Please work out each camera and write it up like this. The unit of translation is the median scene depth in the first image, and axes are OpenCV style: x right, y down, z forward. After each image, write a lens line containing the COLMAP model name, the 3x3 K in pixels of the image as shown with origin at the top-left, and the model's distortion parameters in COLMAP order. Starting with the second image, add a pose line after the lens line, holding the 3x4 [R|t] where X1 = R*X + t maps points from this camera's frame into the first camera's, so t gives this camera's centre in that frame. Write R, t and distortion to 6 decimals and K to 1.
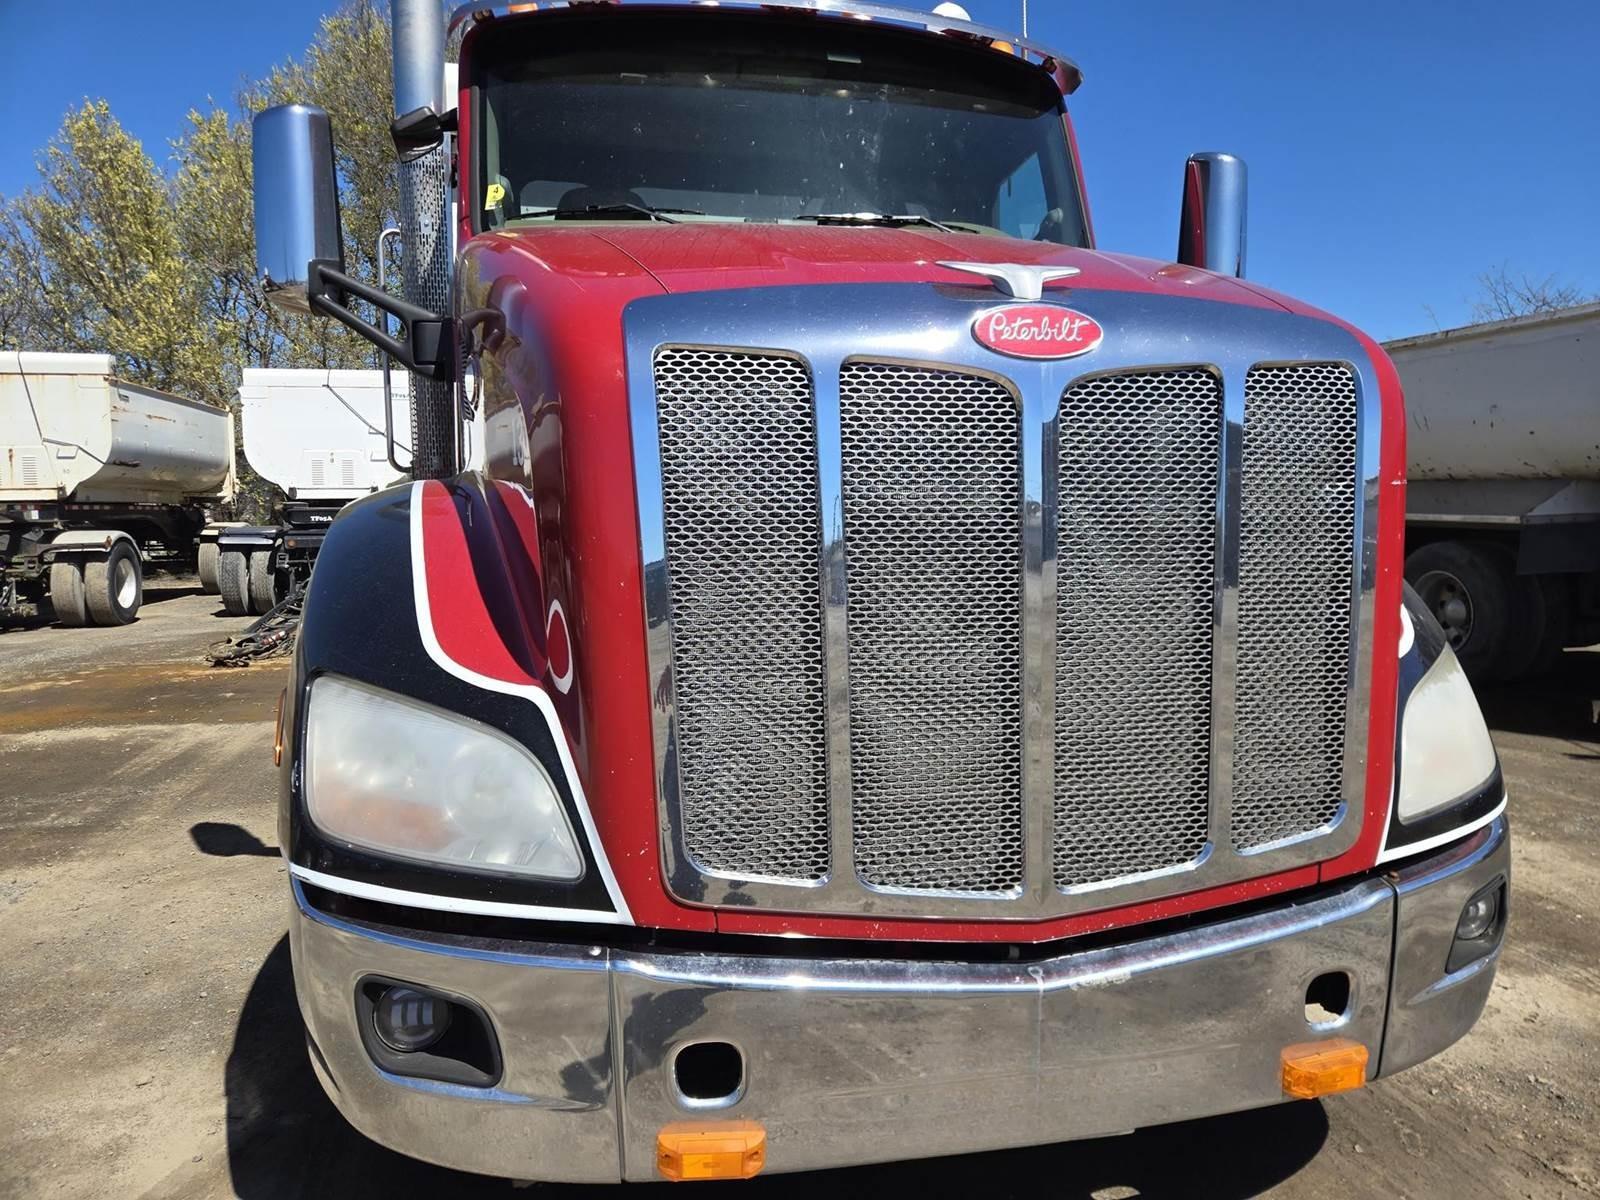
lens RADIAL K [[1087.4, 0, 800.0], [0, 1087.4, 600.0], [0, 0, 1]] dist [0.043363, -0.005382]
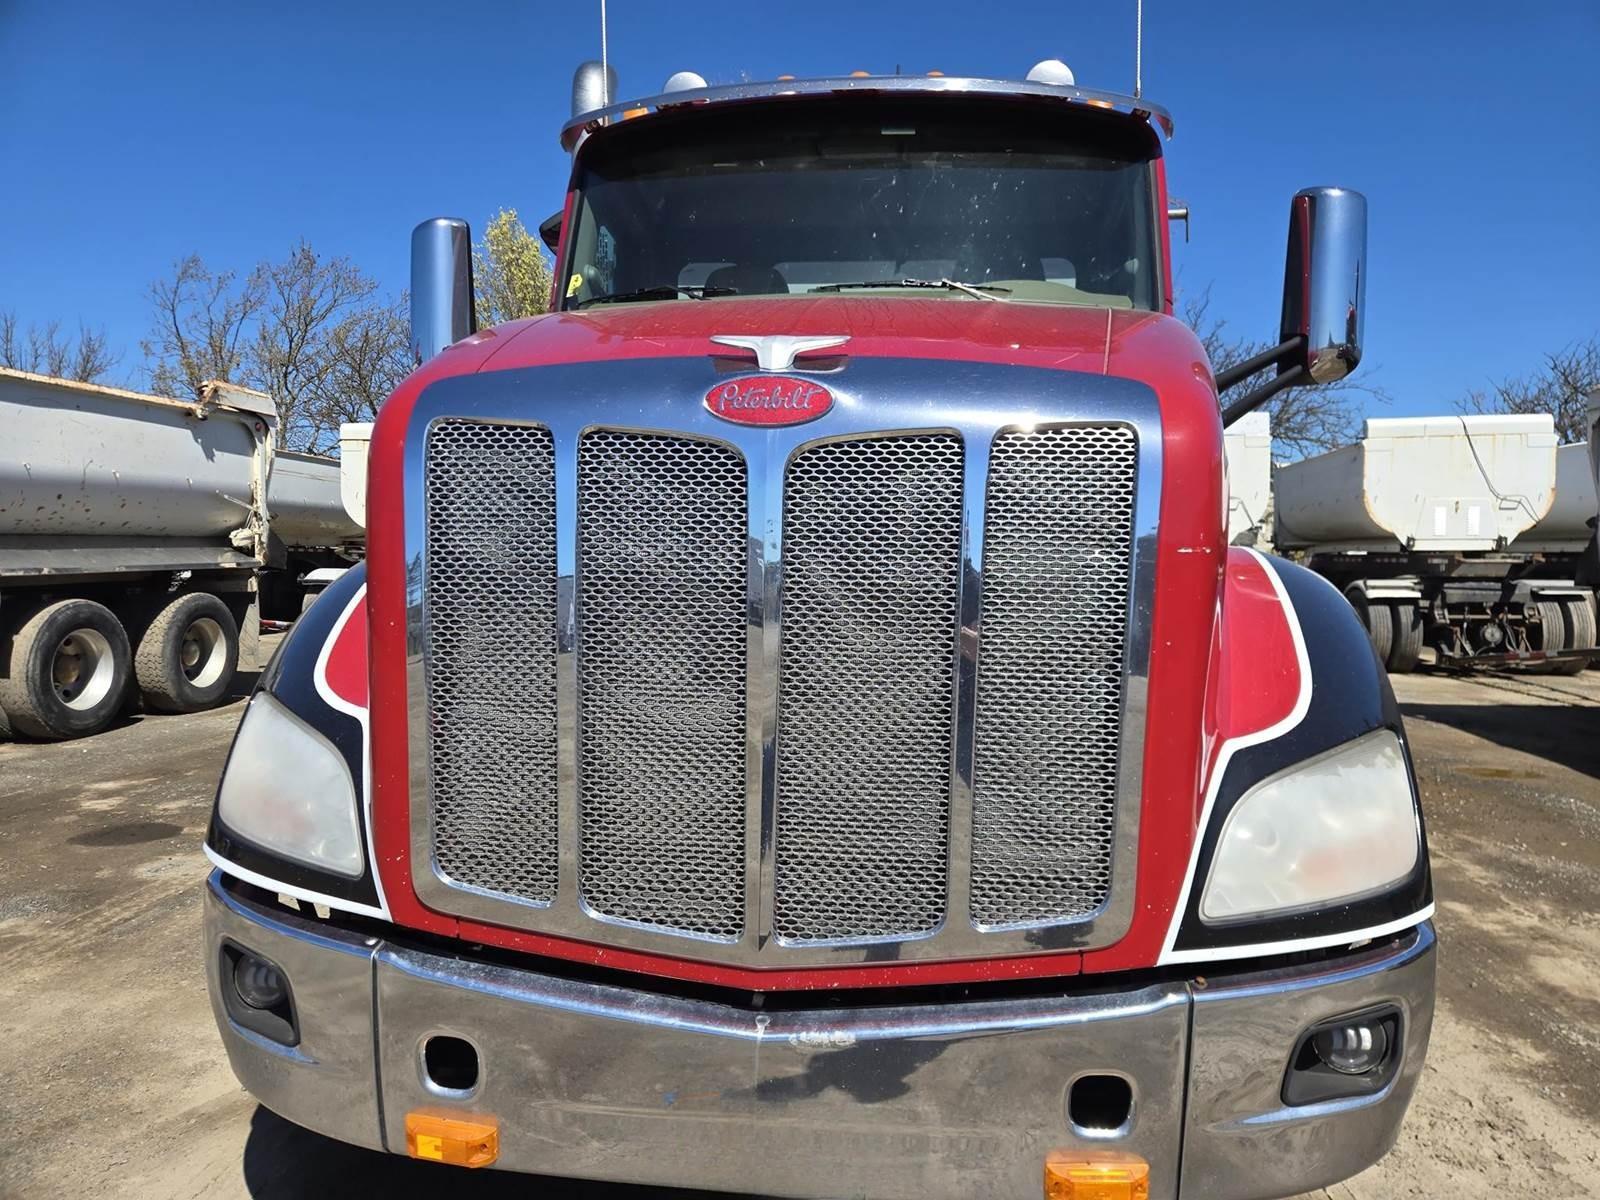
lens RADIAL K [[1114.0, 0, 802.5], [0, 1114.0, 606.9], [0, 0, 1]] dist [0.066627, -0.059132]
pose [[0.947609, 0.034333, -0.317581, 0.576843], [-0.049765, 0.997935, -0.040604, -0.004833], [0.315531, 0.054281, 0.947361, 0.000251]]
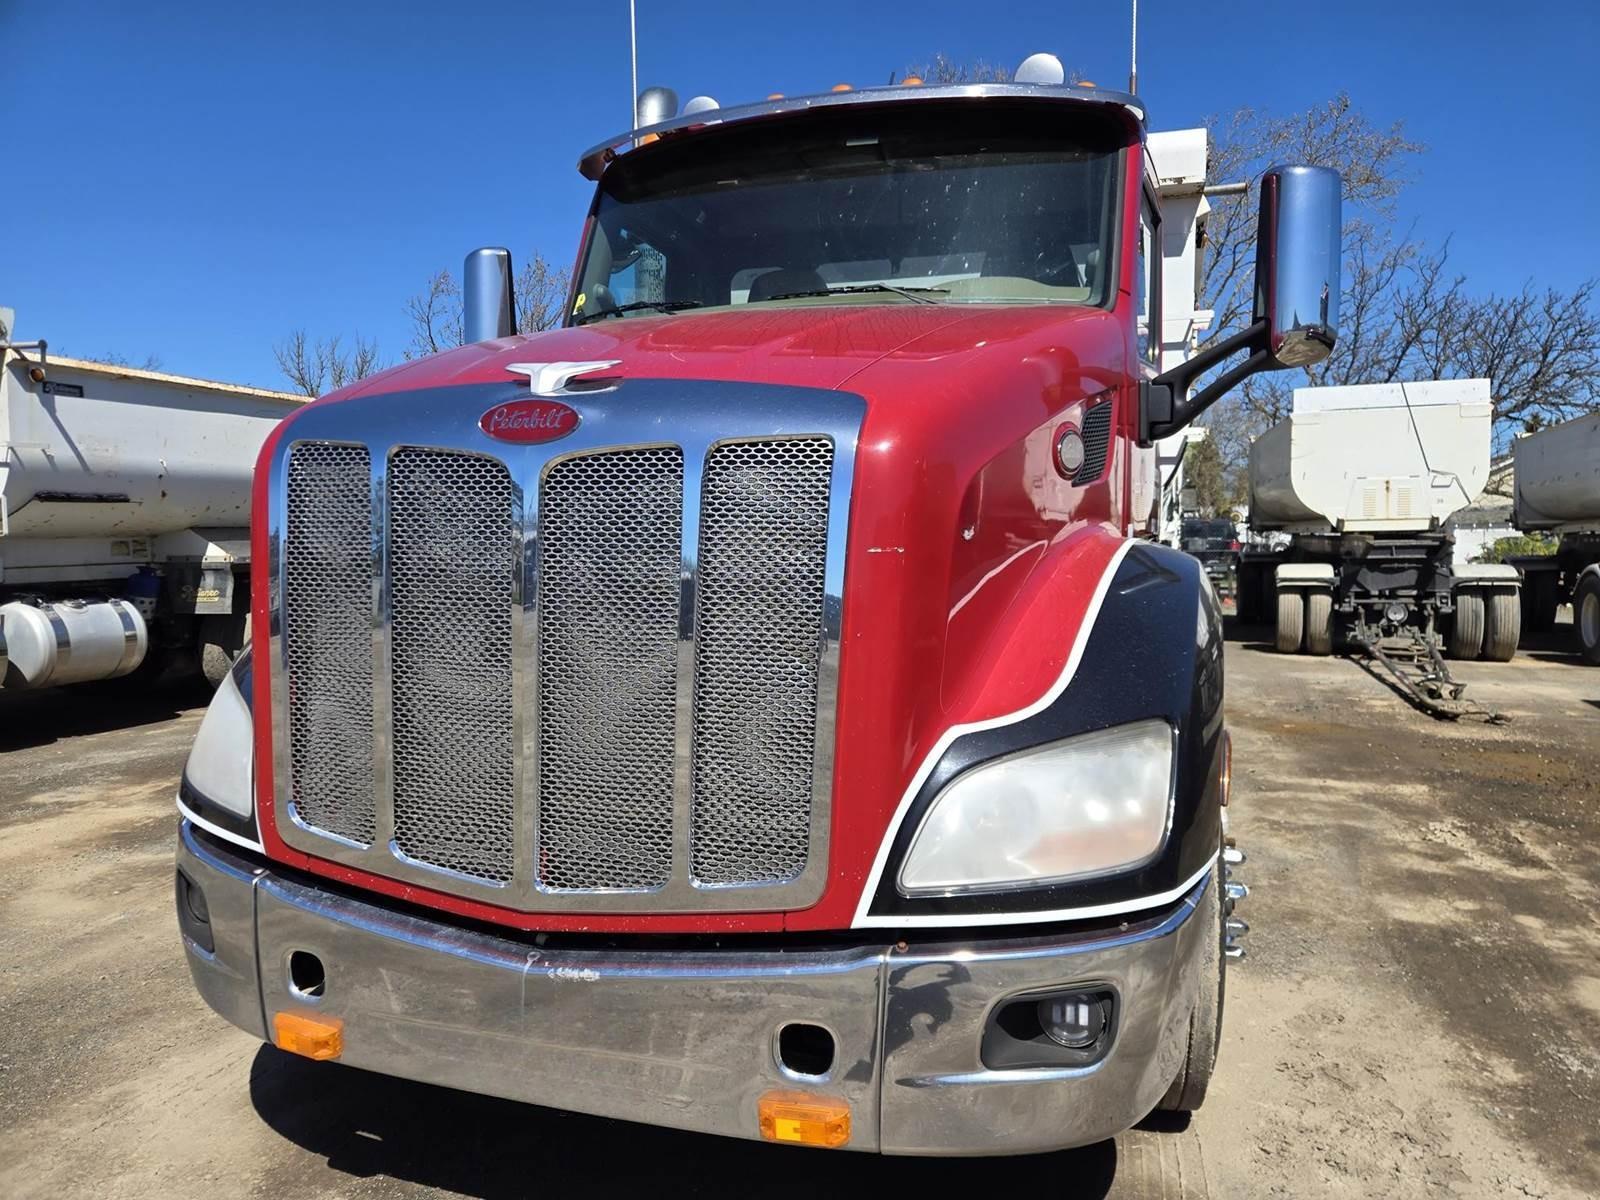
lens RADIAL K [[1112.7, 0, 800.0], [0, 1112.7, 600.0], [0, 0, 1]] dist [0.062358, -0.050623]
pose [[0.858178, 0.042450, -0.511593, 1.080388], [-0.060598, 0.997984, -0.018842, -0.039783], [0.509762, 0.047172, 0.859021, 0.088545]]
